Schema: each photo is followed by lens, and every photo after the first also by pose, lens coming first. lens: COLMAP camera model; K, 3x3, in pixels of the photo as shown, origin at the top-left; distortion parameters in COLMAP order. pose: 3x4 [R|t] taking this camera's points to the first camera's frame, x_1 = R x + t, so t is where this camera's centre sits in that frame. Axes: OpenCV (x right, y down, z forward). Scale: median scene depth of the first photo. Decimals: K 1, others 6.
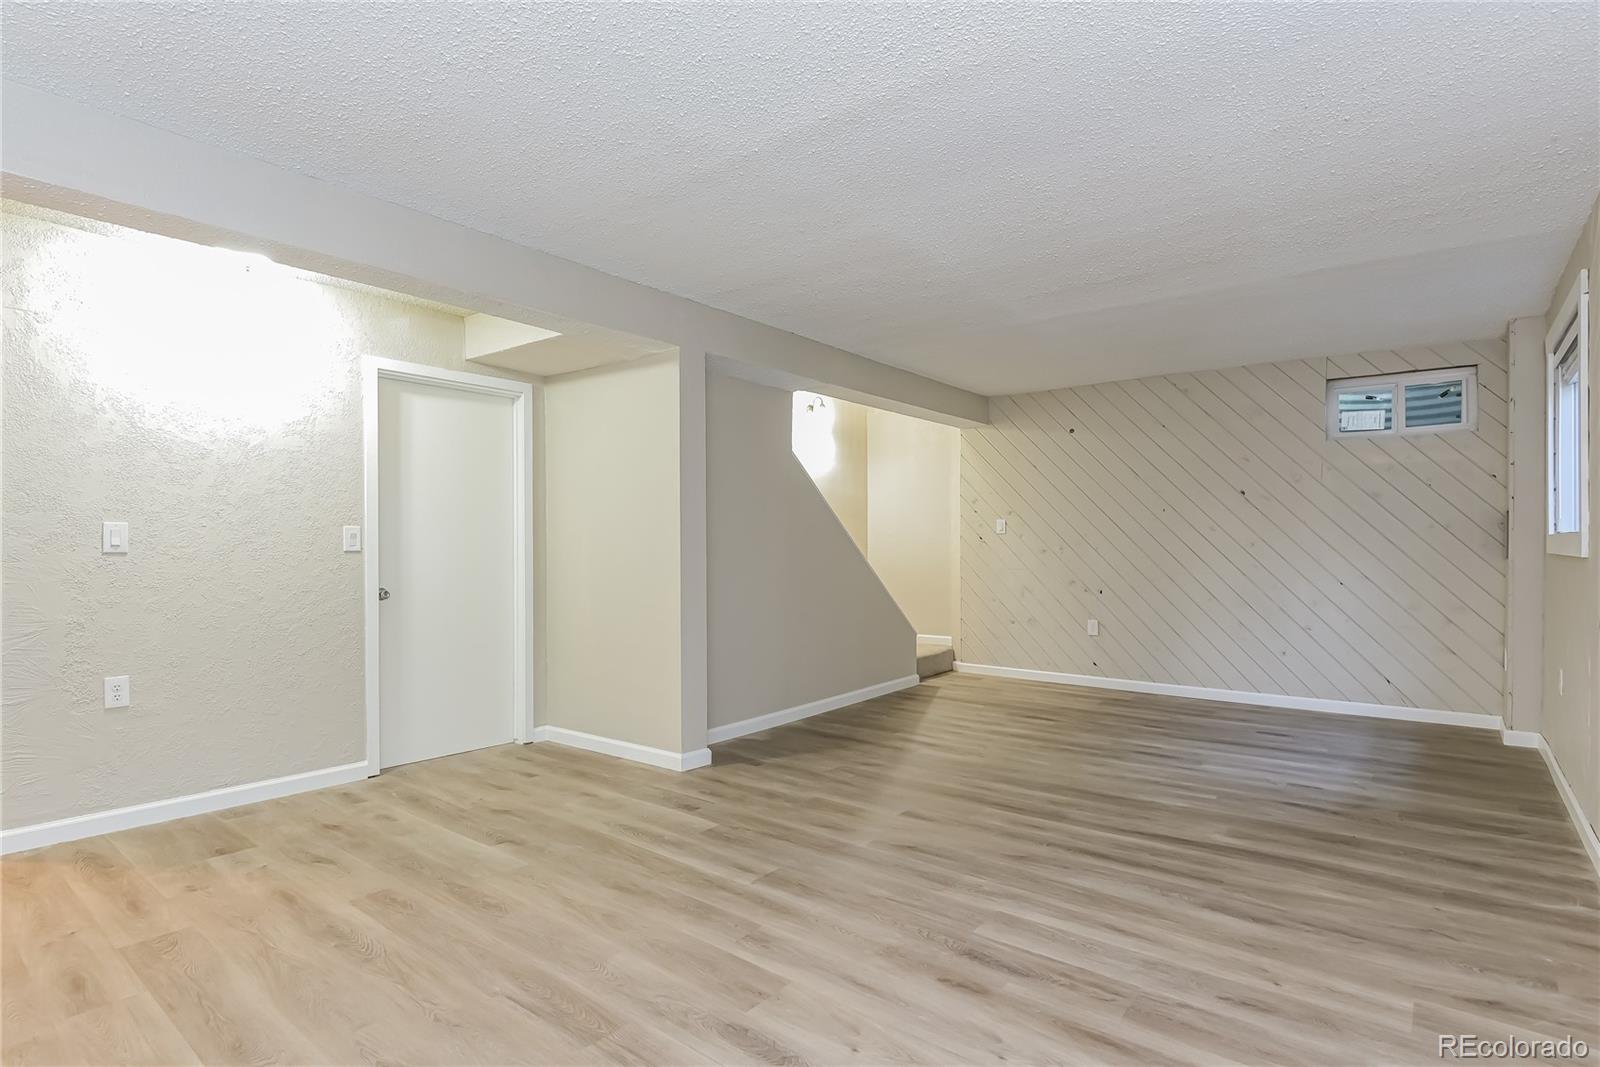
lens RADIAL K [[811.3, 0, 801.7], [0, 811.3, 538.2], [0, 0, 1]] dist [0.005024, 0.000158]
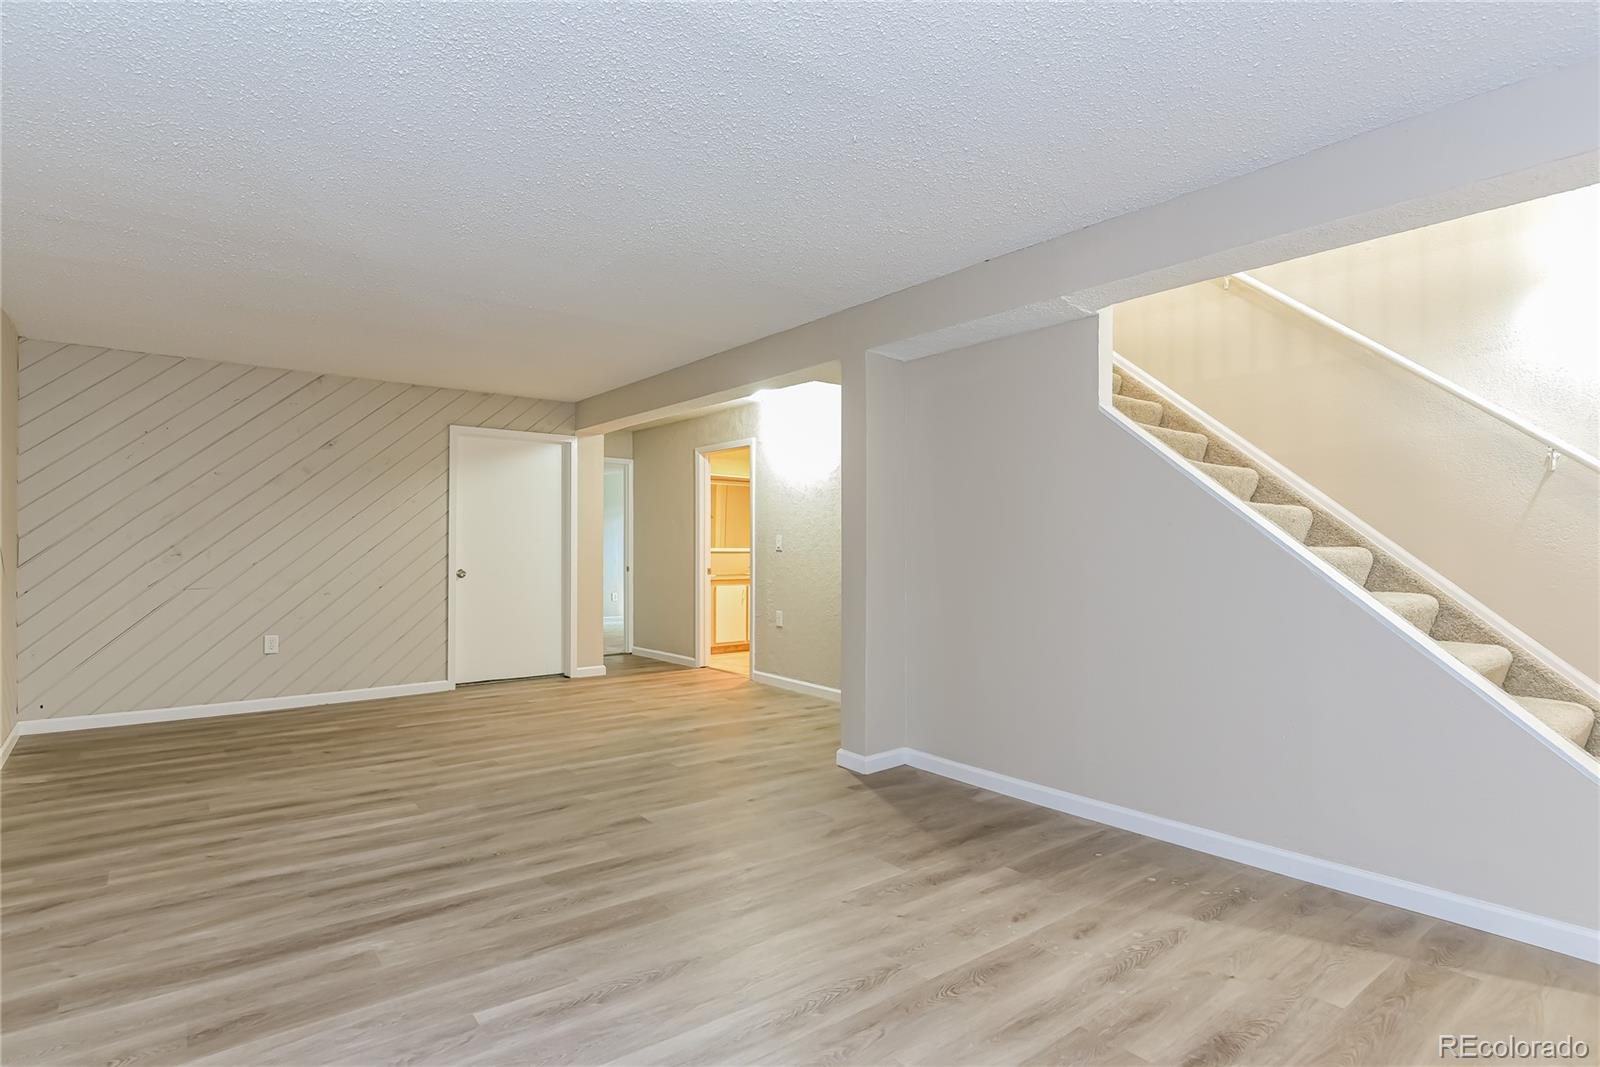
lens RADIAL K [[811.3, 0, 800.4], [0, 811.3, 538.1], [0, 0, 1]] dist [0.005024, 0.000158]
pose [[-0.228551, -0.005163, -0.973518, 1.166886], [0.002229, 0.999981, -0.005827, -0.000685], [0.973529, -0.003502, -0.228535, 1.568993]]
